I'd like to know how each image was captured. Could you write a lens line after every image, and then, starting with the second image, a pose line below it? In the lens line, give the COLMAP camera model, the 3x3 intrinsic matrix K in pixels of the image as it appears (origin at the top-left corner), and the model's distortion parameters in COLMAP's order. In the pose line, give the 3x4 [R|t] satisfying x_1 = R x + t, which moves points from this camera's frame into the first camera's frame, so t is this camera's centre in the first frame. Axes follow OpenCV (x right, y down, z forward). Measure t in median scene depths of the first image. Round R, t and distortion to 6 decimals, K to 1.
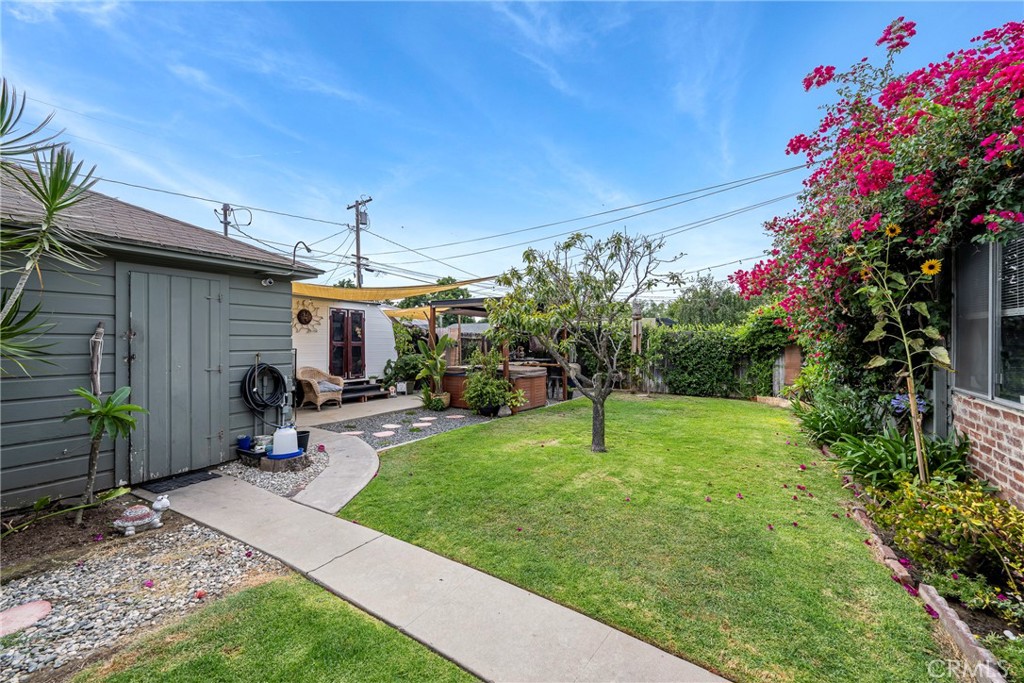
lens RADIAL K [[412.1, 0, 510.1], [0, 412.1, 339.7], [0, 0, 1]] dist [-0.001251, 0.000501]
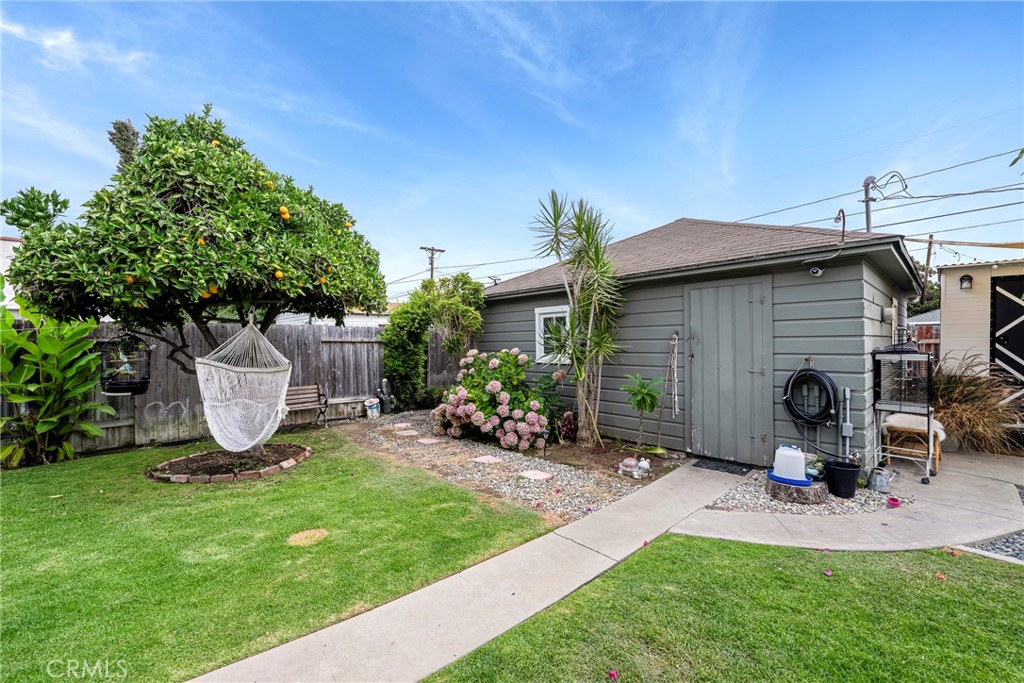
lens RADIAL K [[412.1, 0, 512.5], [0, 412.1, 345.9], [0, 0, 1]] dist [-0.001251, 0.000501]
pose [[-0.289322, 0.010112, -0.957179, 0.472811], [0.016253, 0.999852, 0.005651, -0.006610], [0.957094, -0.013922, -0.289443, 0.800690]]
